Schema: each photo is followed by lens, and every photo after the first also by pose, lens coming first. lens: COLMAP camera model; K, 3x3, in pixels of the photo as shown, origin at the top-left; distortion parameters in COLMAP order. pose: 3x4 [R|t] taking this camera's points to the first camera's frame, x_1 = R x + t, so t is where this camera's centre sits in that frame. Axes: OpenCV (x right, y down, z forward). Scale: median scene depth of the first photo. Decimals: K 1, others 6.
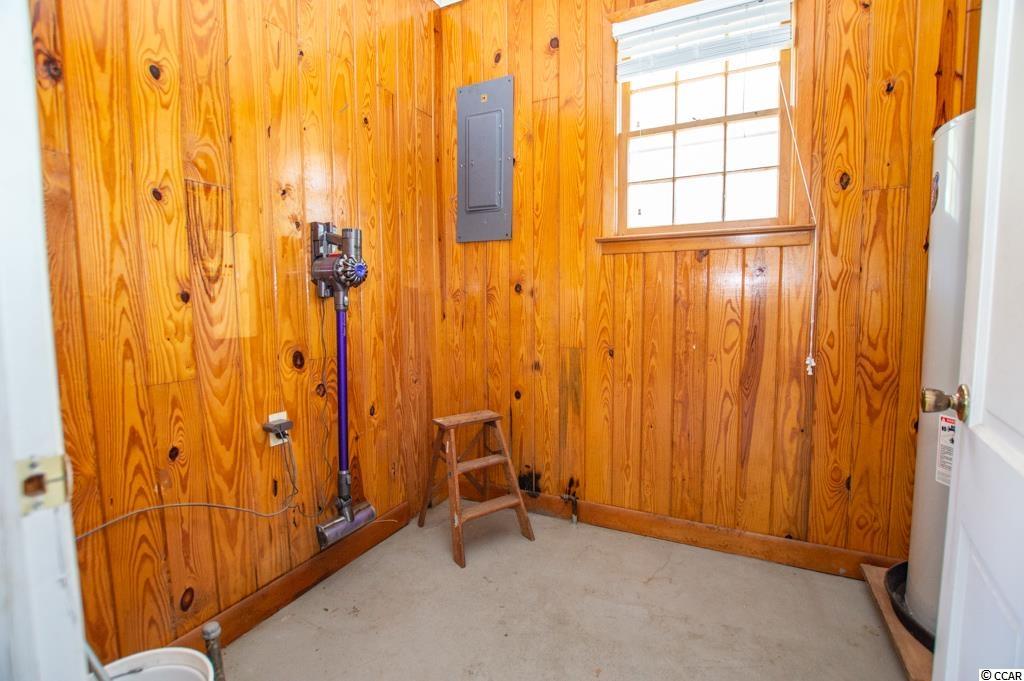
lens RADIAL K [[457.1, 0, 512.7], [0, 457.1, 342.3], [0, 0, 1]] dist [-0.027822, -0.000723]
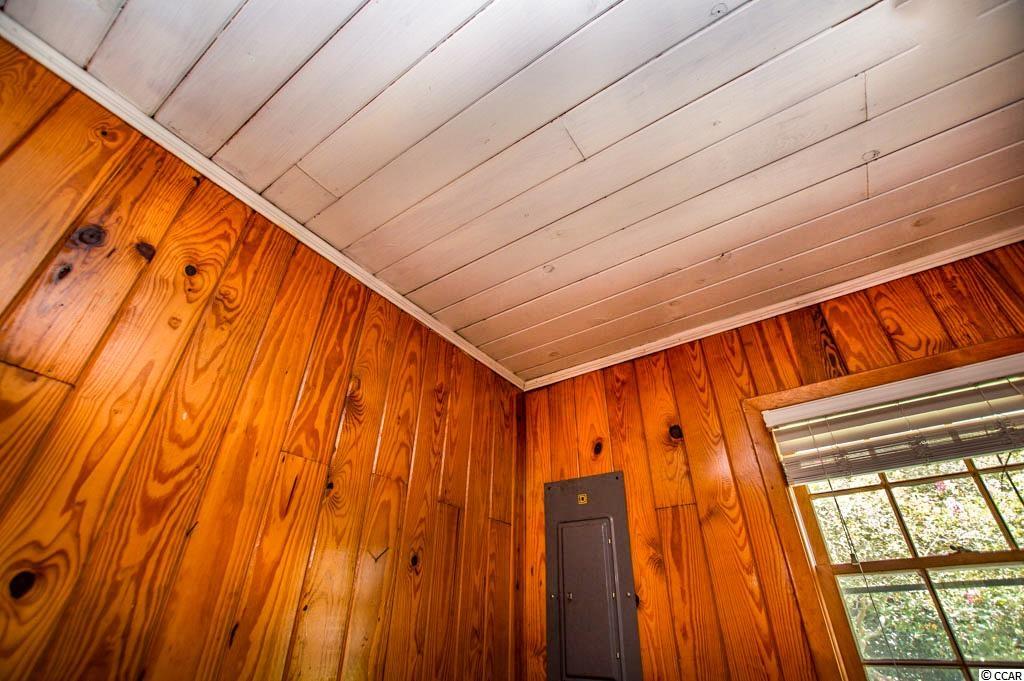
lens RADIAL K [[457.1, 0, 514.5], [0, 457.1, 339.0], [0, 0, 1]] dist [-0.027822, -0.000723]
pose [[0.990490, -0.062932, -0.122347, -0.071265], [-0.026635, 0.784724, -0.619273, -0.307018], [0.134981, 0.616642, 0.775585, 0.278763]]
